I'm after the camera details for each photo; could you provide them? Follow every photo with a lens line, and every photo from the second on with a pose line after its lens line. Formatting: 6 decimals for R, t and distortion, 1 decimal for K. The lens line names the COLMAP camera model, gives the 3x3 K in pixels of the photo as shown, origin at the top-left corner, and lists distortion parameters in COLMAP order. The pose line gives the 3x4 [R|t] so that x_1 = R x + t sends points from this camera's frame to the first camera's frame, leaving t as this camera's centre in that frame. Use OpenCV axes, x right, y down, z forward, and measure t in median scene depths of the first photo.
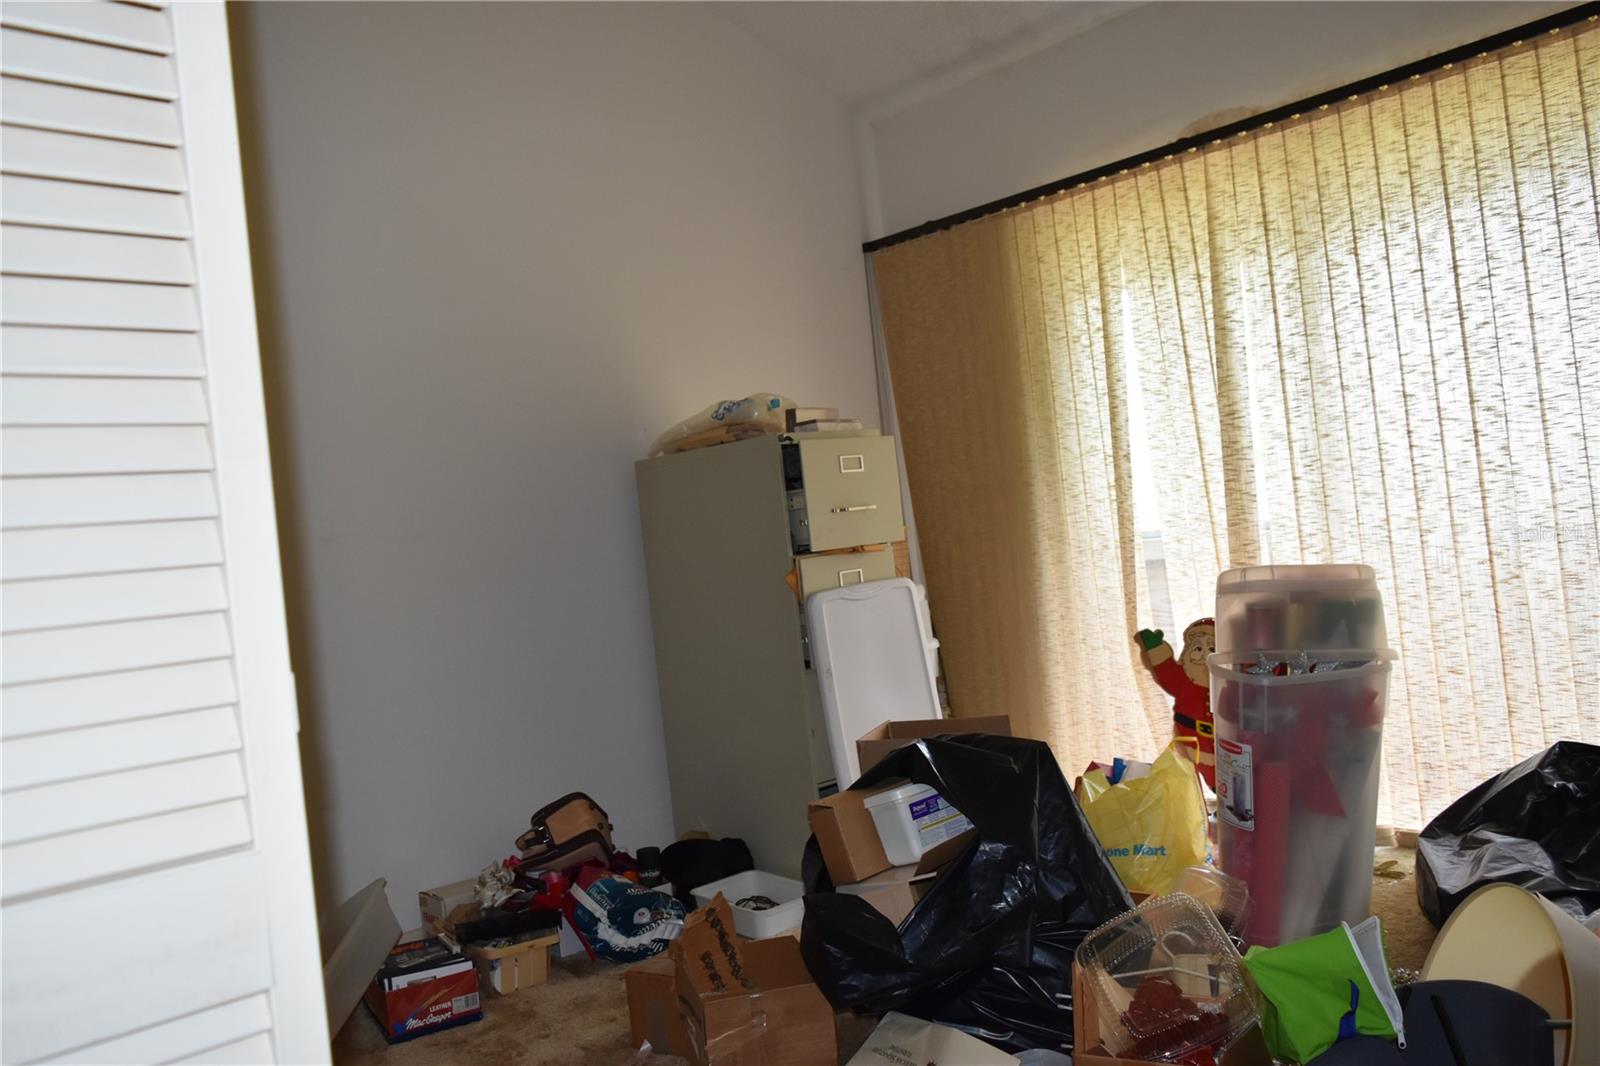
lens RADIAL K [[1243.0, 0, 799.3], [0, 1243.0, 528.4], [0, 0, 1]] dist [-0.019319, 0.009509]
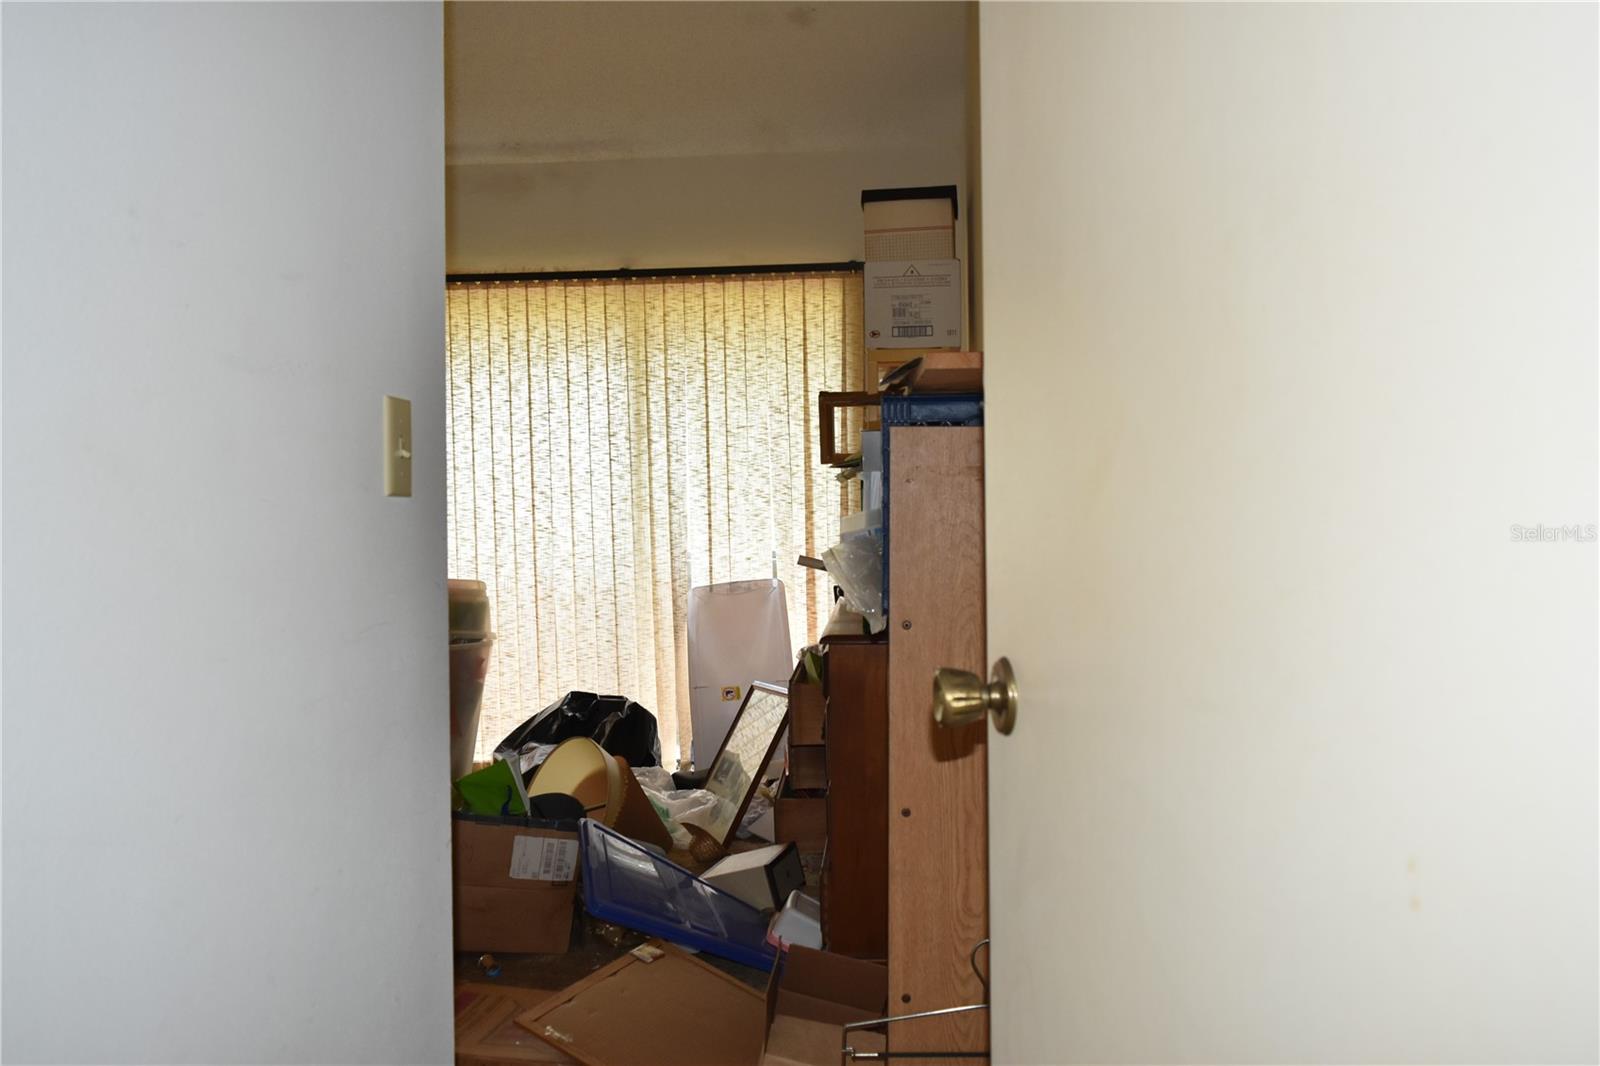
lens RADIAL K [[1243.0, 0, 799.8], [0, 1243.0, 532.8], [0, 0, 1]] dist [-0.019319, 0.009509]
pose [[0.693188, 0.084258, 0.715815, -0.376385], [-0.055296, 0.996433, -0.063741, 0.041574], [-0.718632, 0.004603, 0.695375, -0.385242]]
